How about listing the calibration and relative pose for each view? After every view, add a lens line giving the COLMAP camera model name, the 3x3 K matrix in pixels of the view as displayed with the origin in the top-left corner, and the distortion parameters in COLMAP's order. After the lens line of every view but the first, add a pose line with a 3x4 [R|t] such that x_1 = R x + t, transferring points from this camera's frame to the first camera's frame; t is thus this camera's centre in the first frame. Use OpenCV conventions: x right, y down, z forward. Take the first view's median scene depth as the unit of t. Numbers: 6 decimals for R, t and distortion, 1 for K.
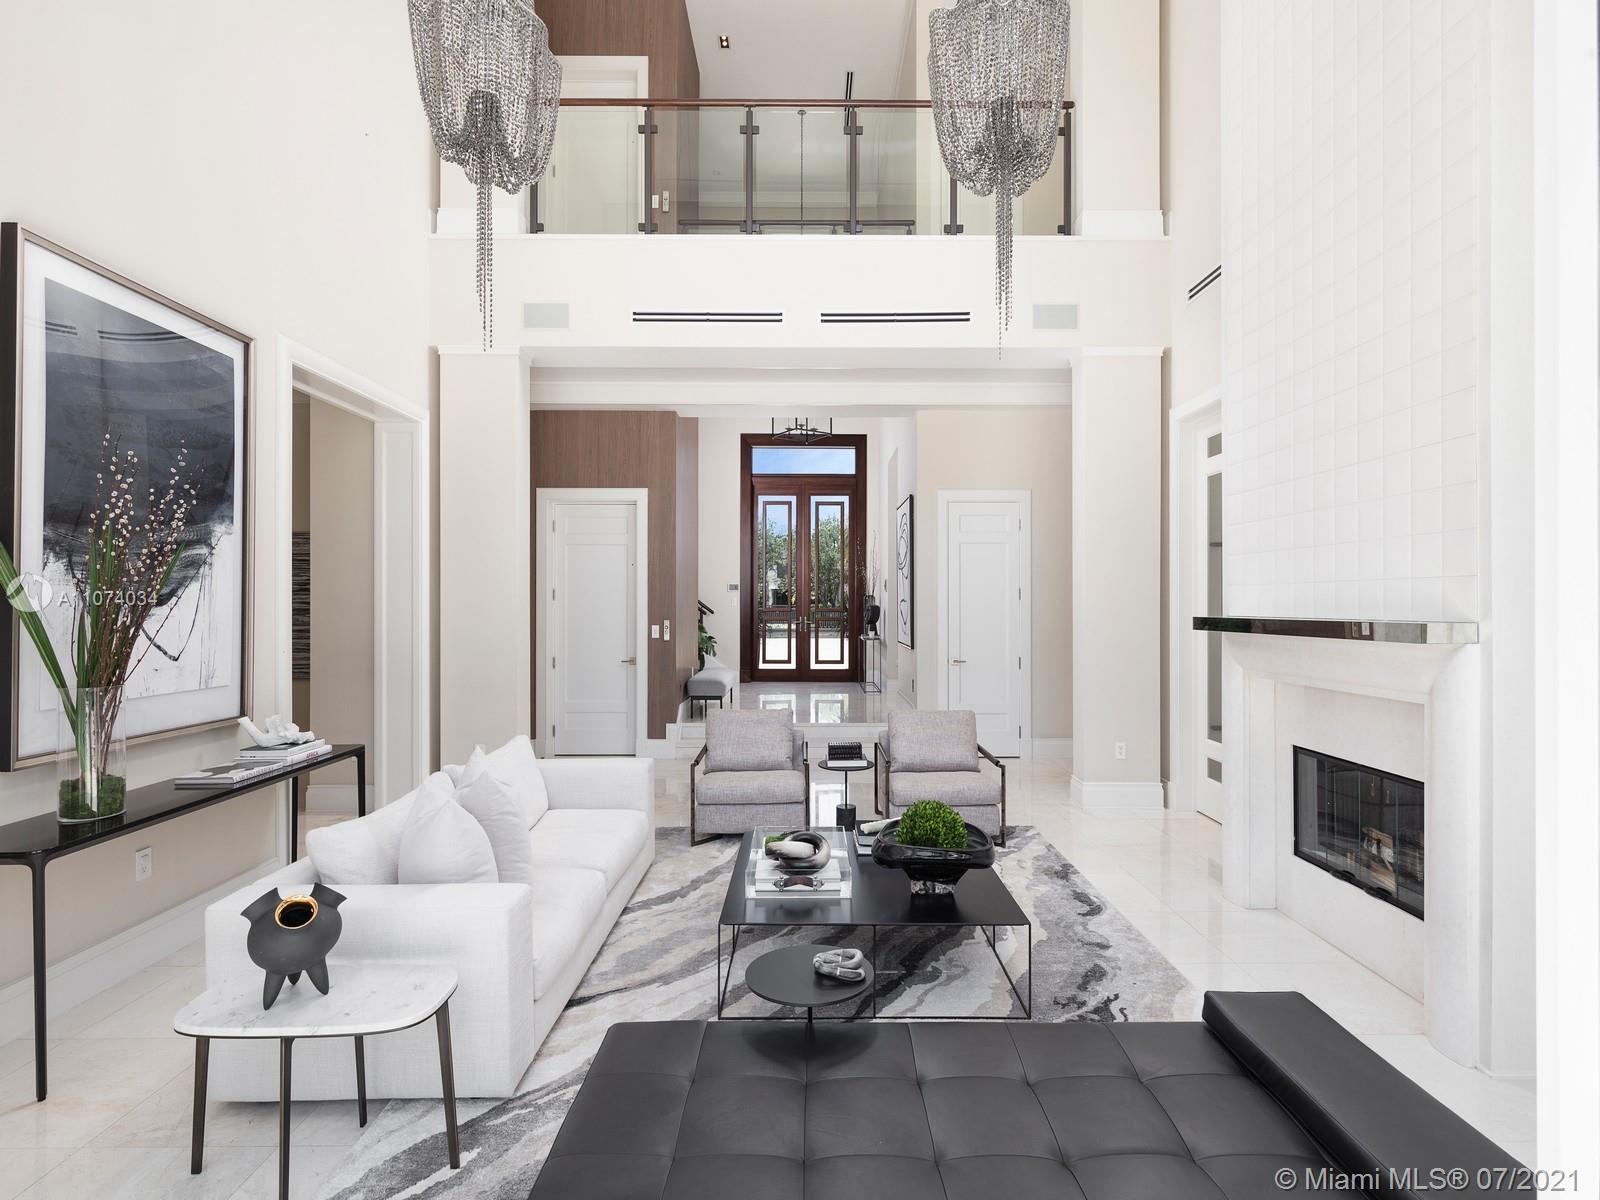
lens RADIAL K [[802.3, 0, 796.9], [0, 802.3, 595.2], [0, 0, 1]] dist [-0.002825, -0.000294]
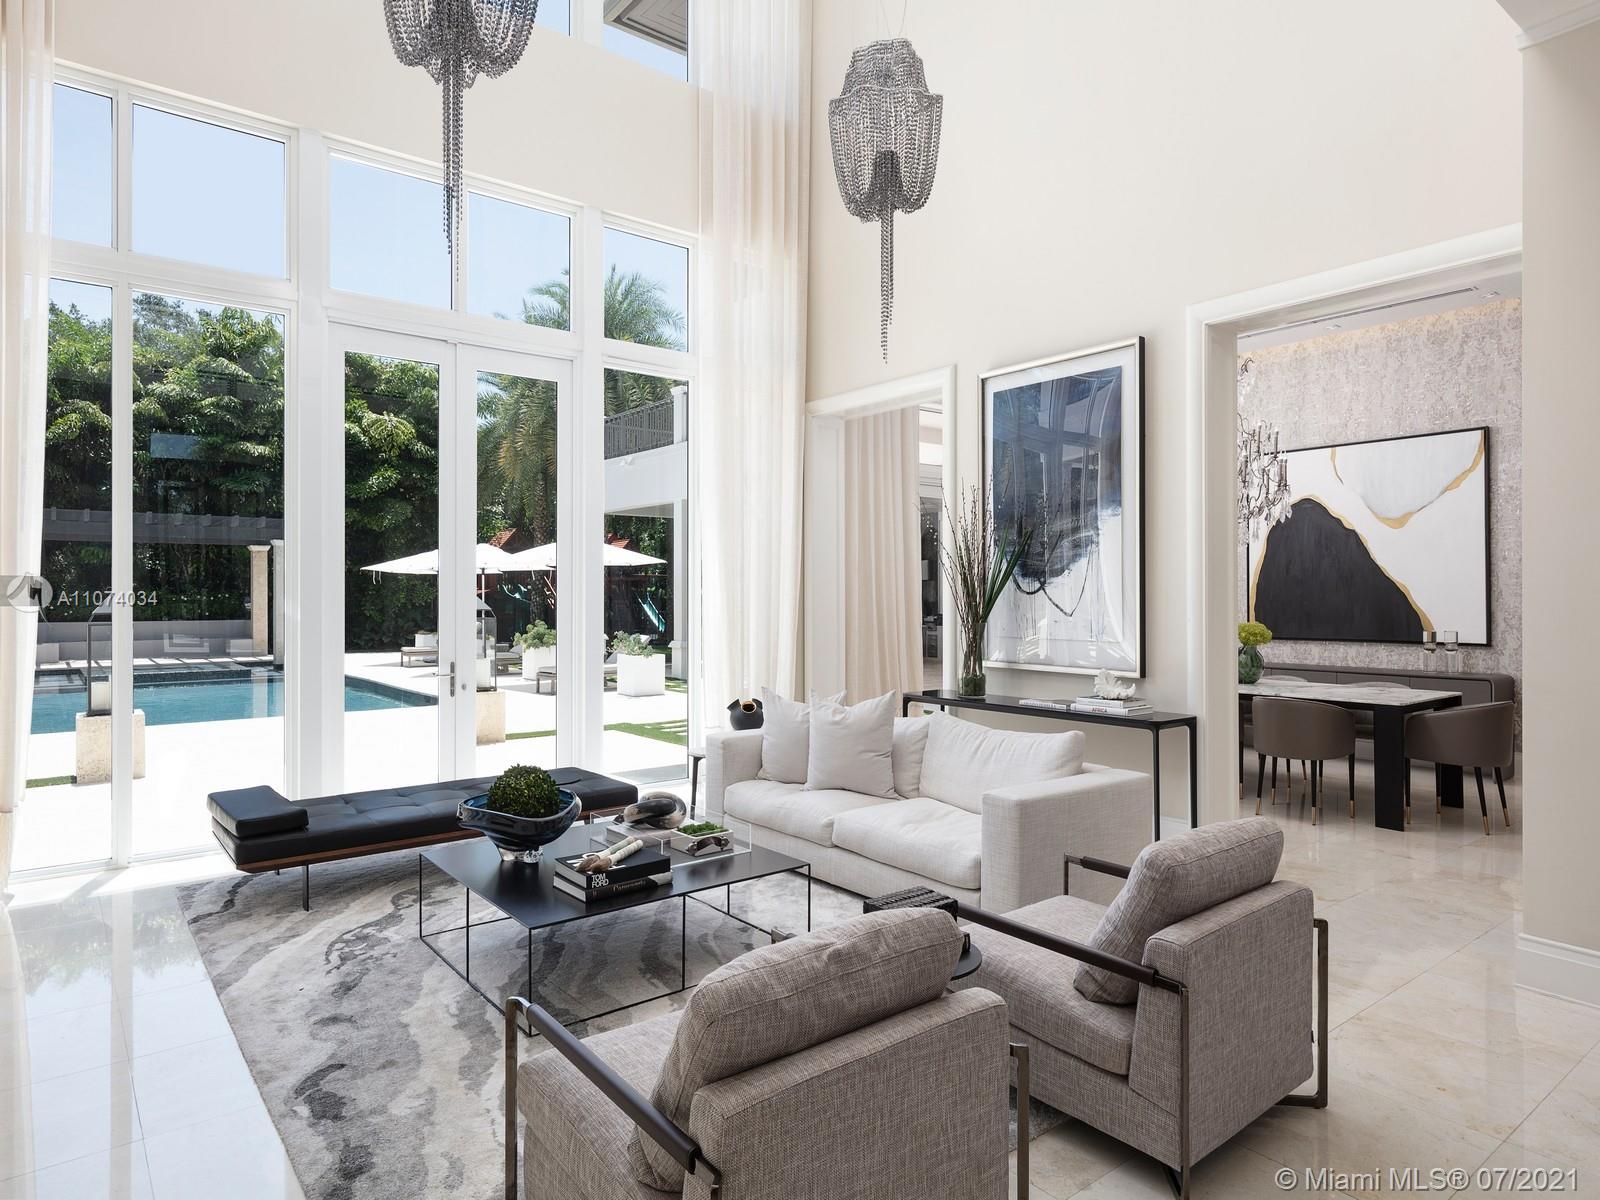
lens RADIAL K [[989.2, 0, 835.0], [0, 989.2, 590.3], [0, 0, 1]] dist [-0.007367, 0.003389]
pose [[-0.767451, -0.001344, -0.641106, 0.594807], [0.002051, 0.999988, -0.004552, 0.042972], [0.641104, -0.004808, -0.767439, 1.980913]]
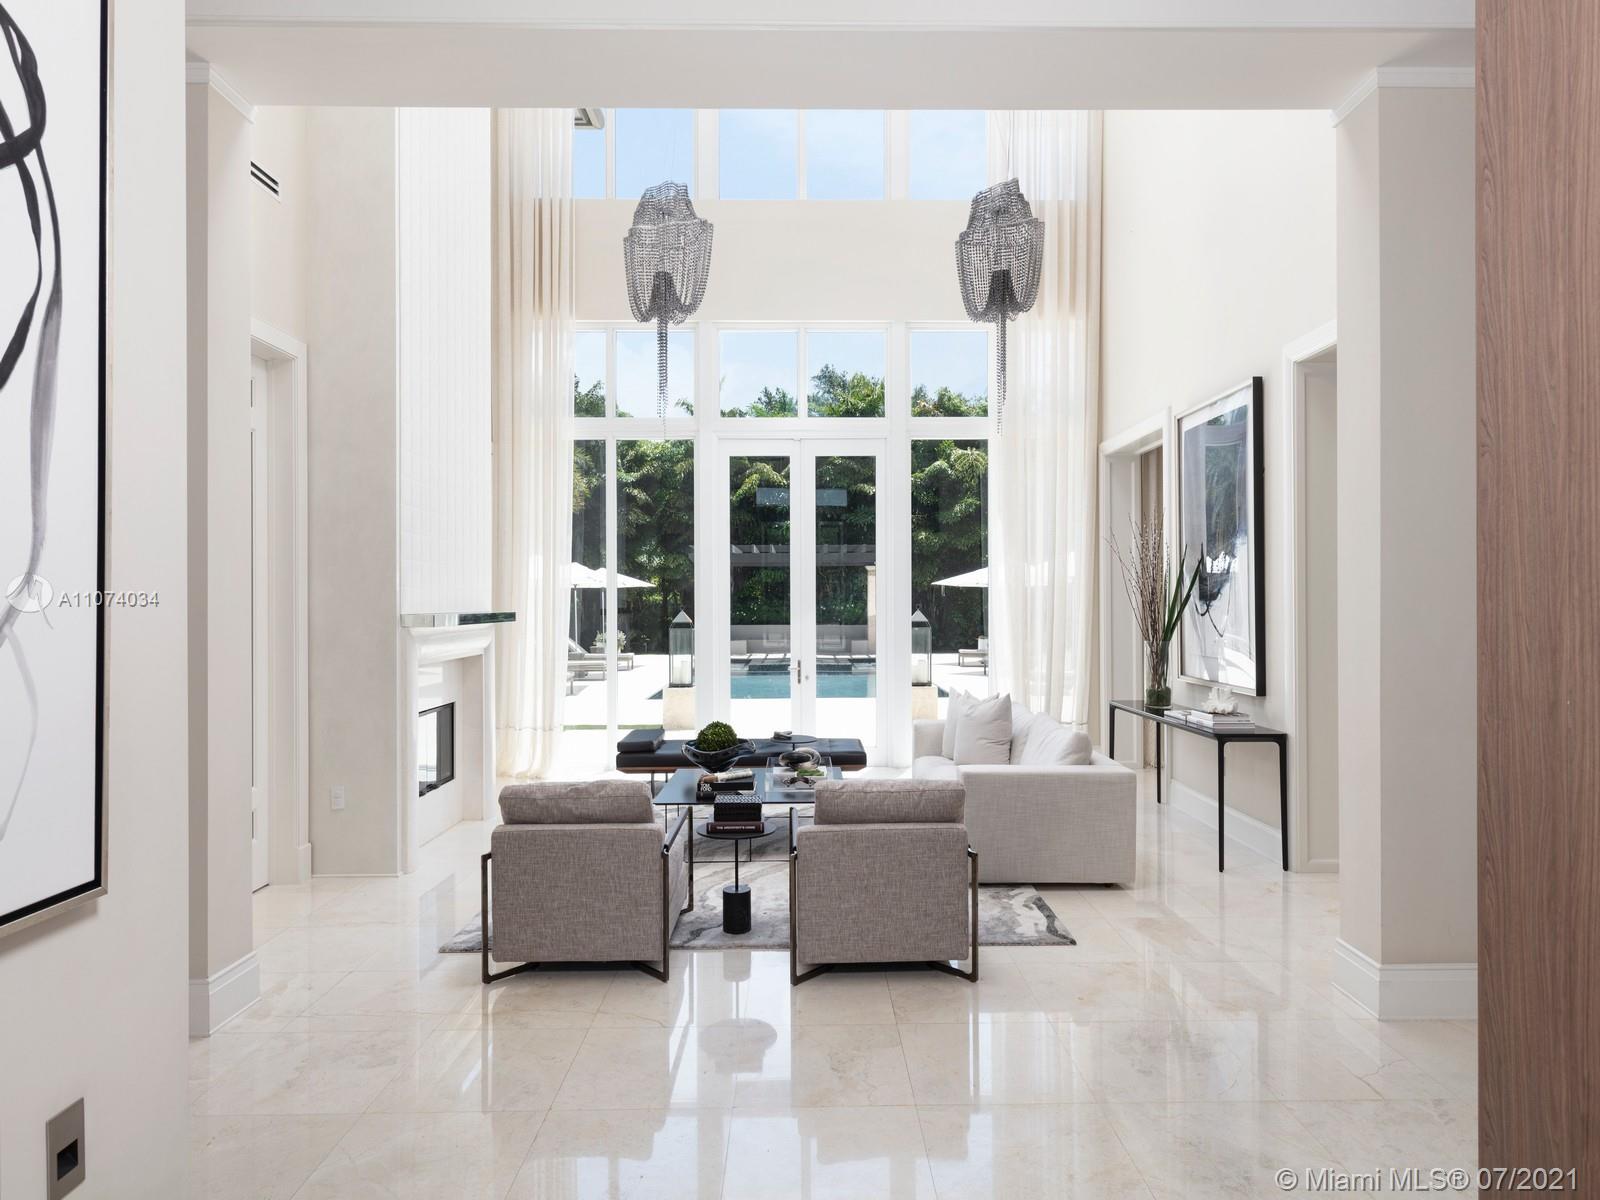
lens RADIAL K [[989.2, 0, 803.3], [0, 989.2, 596.3], [0, 0, 1]] dist [-0.007367, 0.003389]
pose [[-0.999865, 0.006044, -0.015254, 0.027303], [0.006146, 0.999959, -0.006613, 0.013176], [0.015213, -0.006706, -0.999862, 2.735958]]
